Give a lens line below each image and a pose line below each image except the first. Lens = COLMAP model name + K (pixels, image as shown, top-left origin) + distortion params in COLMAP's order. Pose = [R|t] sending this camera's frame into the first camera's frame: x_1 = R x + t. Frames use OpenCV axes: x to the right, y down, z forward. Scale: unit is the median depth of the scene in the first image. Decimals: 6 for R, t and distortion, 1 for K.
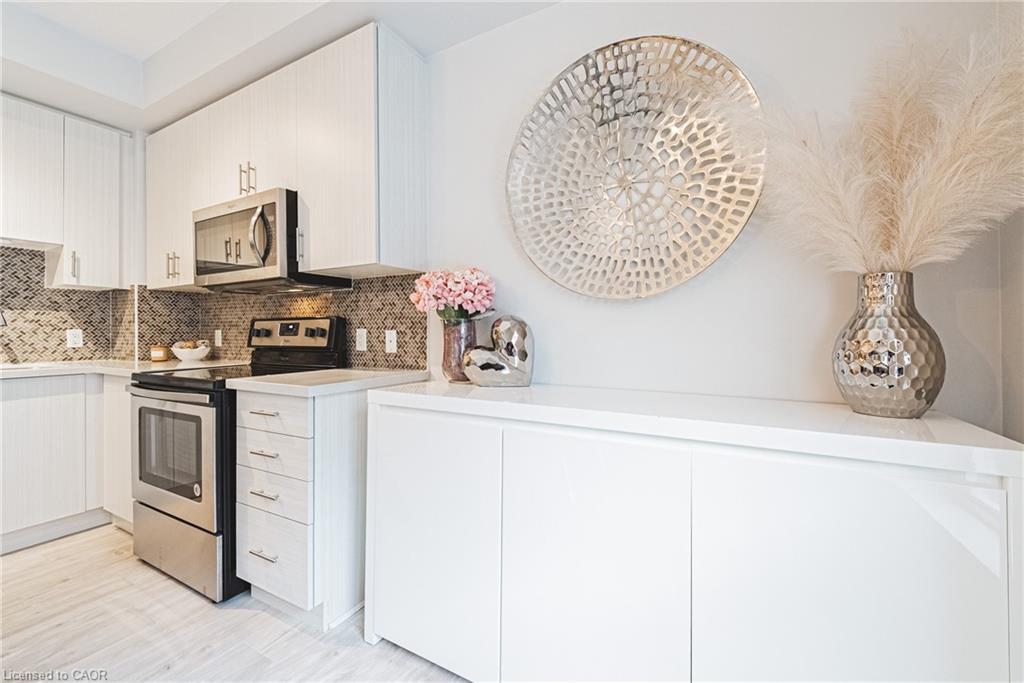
lens RADIAL K [[420.9, 0, 503.6], [0, 420.9, 328.9], [0, 0, 1]] dist [0.019162, -0.000816]
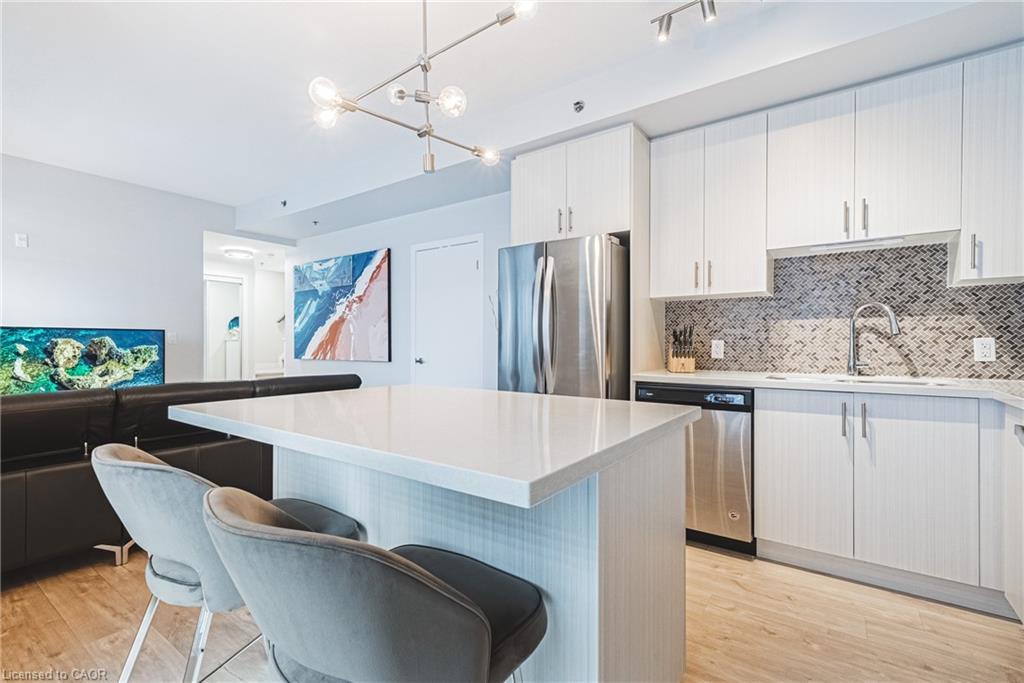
lens RADIAL K [[457.2, 0, 492.4], [0, 457.2, 349.3], [0, 0, 1]] dist [0.011981, -0.001984]
pose [[-0.120884, 0.016993, -0.992521, -0.087173], [0.013613, 0.999788, 0.015460, -0.002927], [0.992573, -0.011643, -0.121090, 0.250471]]
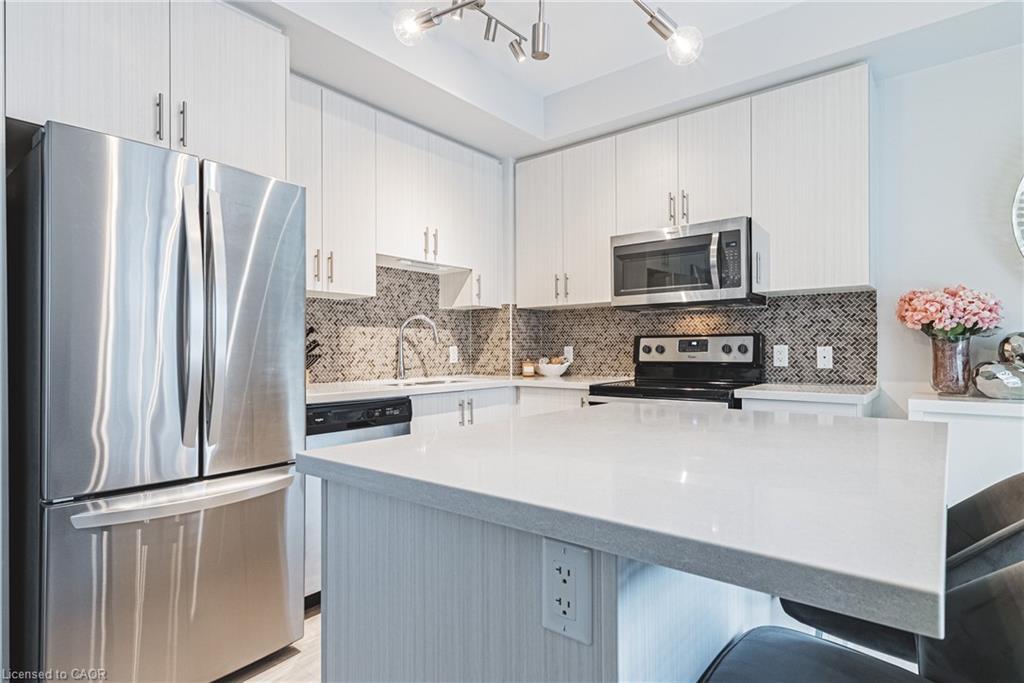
lens RADIAL K [[546.1, 0, 522.7], [0, 546.1, 345.9], [0, 0, 1]] dist [0.005235, 0.000945]
pose [[0.990637, -0.002909, -0.136491, -0.690149], [0.003615, 0.999981, 0.004925, -0.006218], [0.136474, -0.005373, 0.990629, -0.359942]]
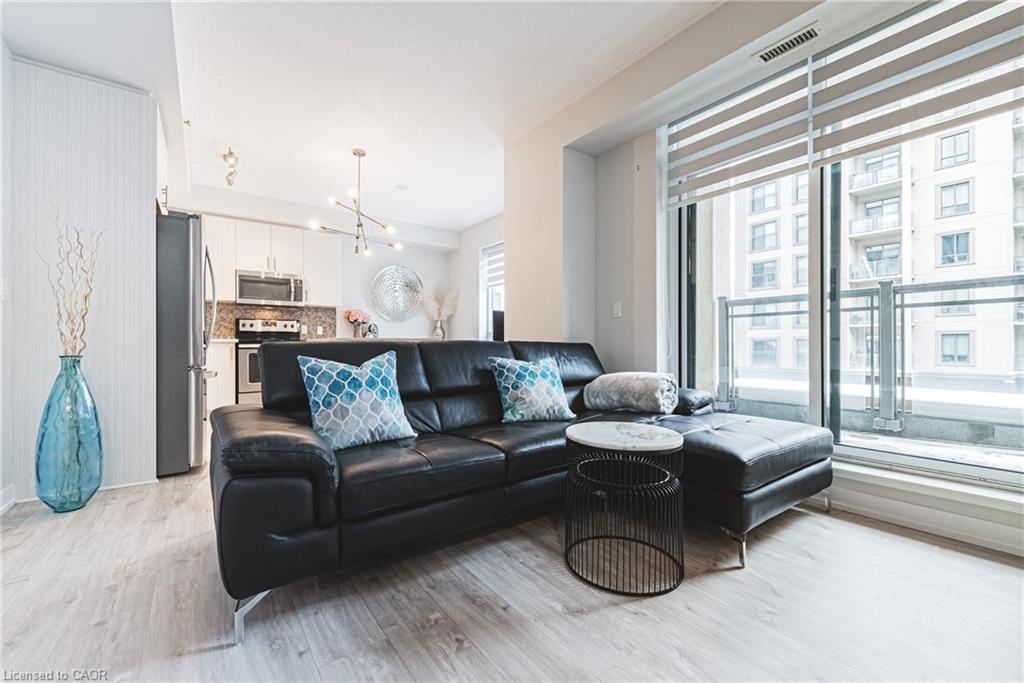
lens RADIAL K [[420.9, 0, 505.4], [0, 420.9, 347.5], [0, 0, 1]] dist [0.019162, -0.000816]
pose [[0.397240, 0.002312, 0.917712, -2.021683], [-0.001973, 0.999997, -0.001666, 0.125021], [-0.917713, -0.001149, 0.397244, -1.087450]]
